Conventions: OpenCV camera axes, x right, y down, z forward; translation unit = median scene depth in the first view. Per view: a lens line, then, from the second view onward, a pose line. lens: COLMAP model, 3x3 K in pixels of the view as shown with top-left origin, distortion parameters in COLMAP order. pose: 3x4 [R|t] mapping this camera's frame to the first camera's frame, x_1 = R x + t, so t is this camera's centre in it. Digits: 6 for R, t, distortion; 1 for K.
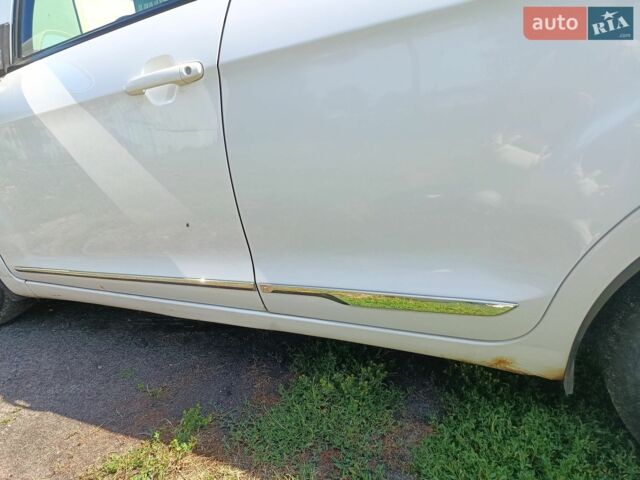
lens RADIAL K [[528.1, 0, 319.7], [0, 528.1, 230.4], [0, 0, 1]] dist [0.081444, -0.128488]
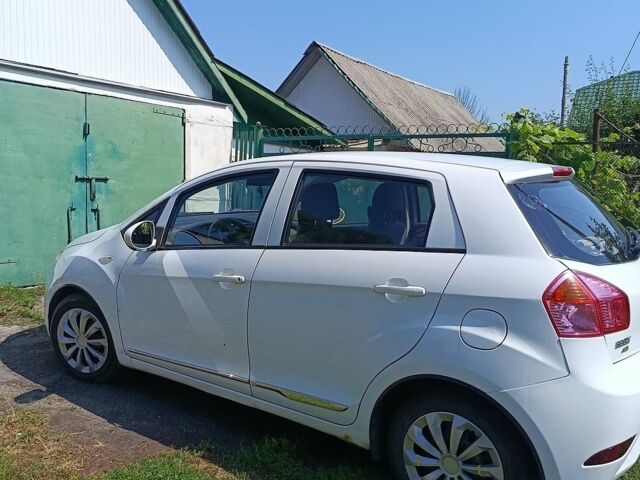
lens RADIAL K [[528.1, 0, 319.7], [0, 528.1, 230.4], [0, 0, 1]] dist [0.081444, -0.128488]
pose [[0.978463, 0.159055, -0.131577, 0.307681], [-0.185145, 0.958075, -0.218664, -0.052256], [0.091281, 0.238315, 0.966889, -1.049844]]
